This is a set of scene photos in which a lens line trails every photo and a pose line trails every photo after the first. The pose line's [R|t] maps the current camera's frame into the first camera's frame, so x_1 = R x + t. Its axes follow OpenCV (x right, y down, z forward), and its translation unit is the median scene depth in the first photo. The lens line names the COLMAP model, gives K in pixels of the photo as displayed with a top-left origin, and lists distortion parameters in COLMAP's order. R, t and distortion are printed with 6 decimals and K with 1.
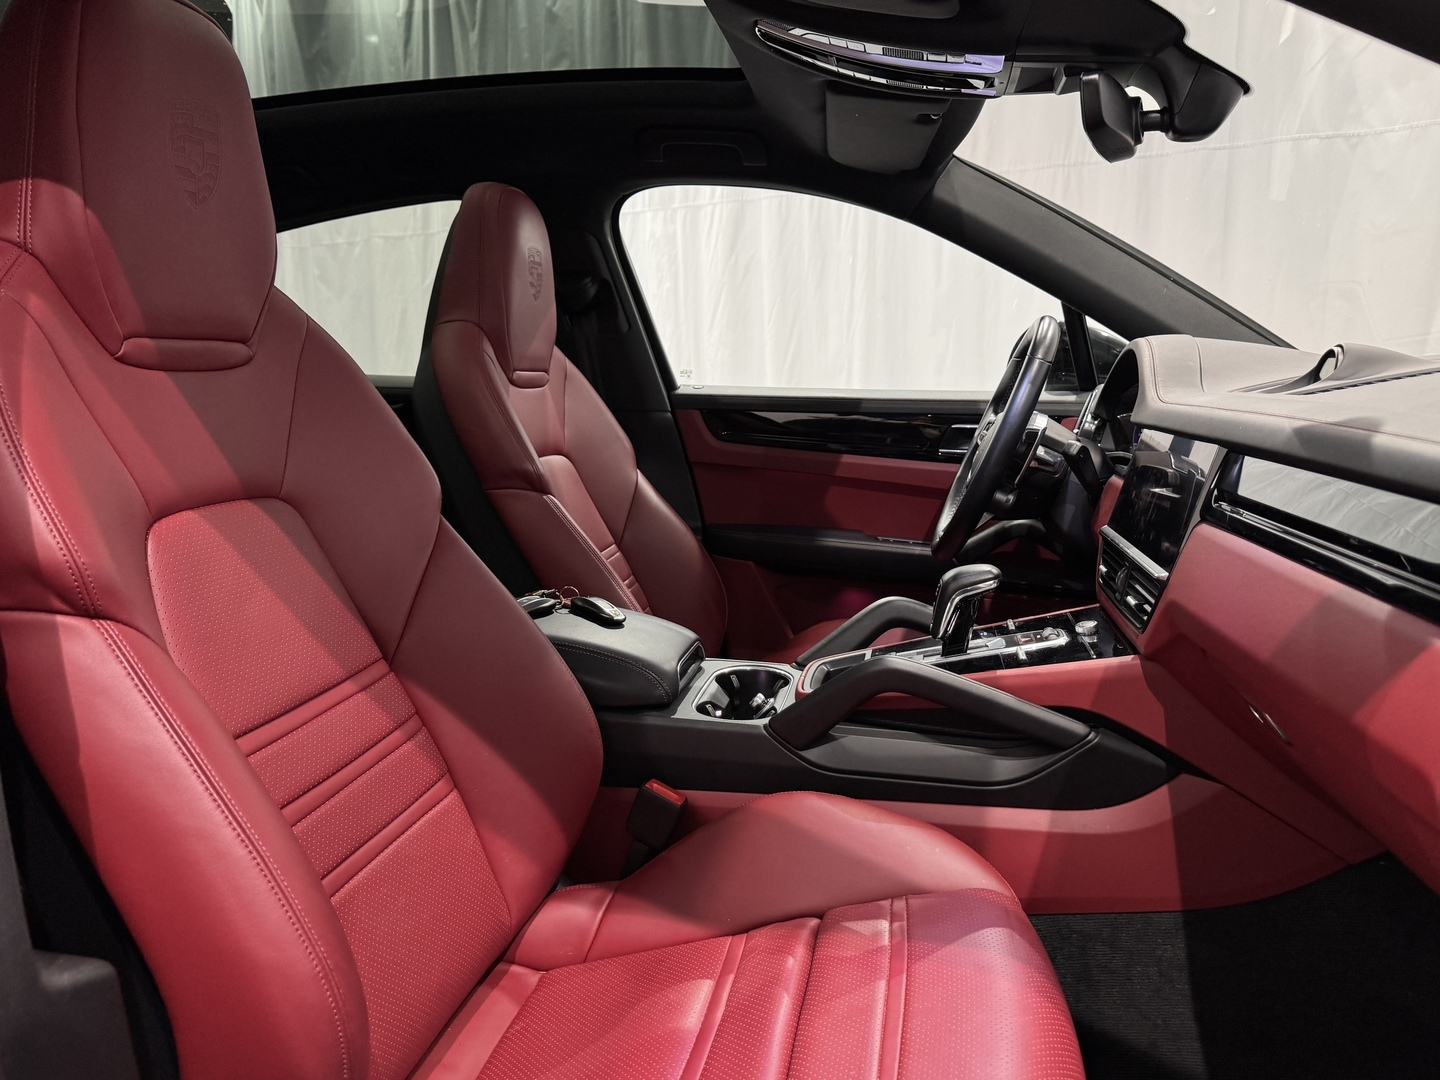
lens RADIAL K [[1034.8, 0, 720.0], [0, 1034.8, 540.0], [0, 0, 1]] dist [0.116937, -0.294512]
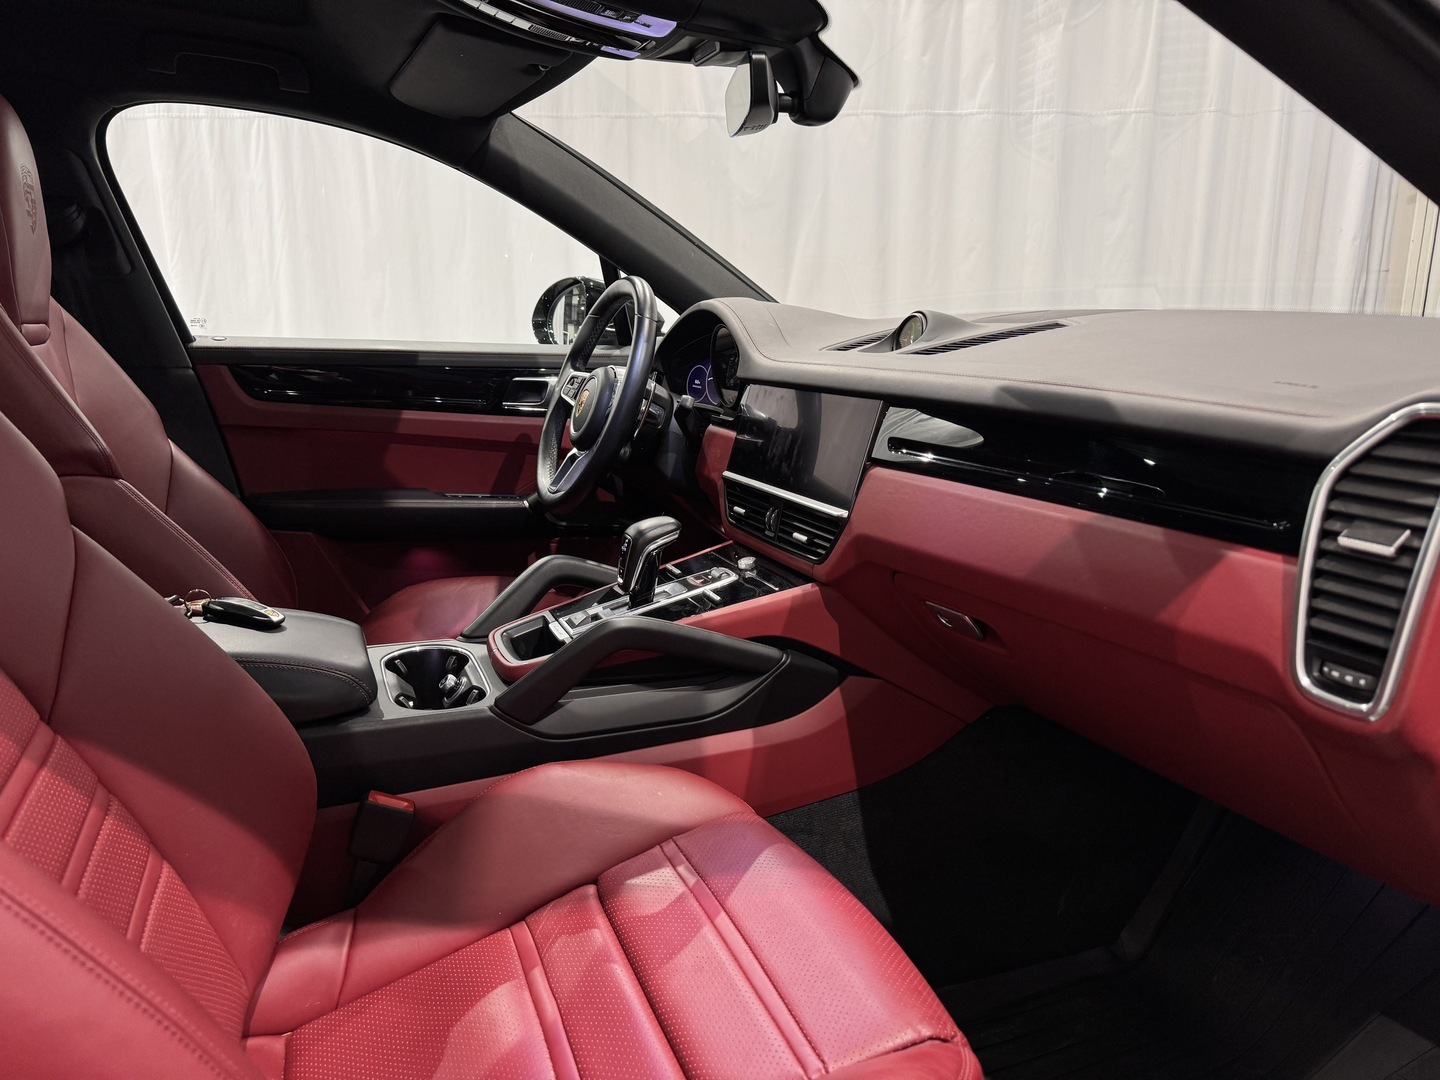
lens RADIAL K [[993.8, 0, 720.0], [0, 993.8, 540.0], [0, 0, 1]] dist [0.038866, -0.082507]
pose [[0.837275, -0.108857, 0.535837, -0.251838], [0.074881, 0.993577, 0.084843, -0.035616], [-0.541631, -0.030914, 0.840048, 0.120418]]
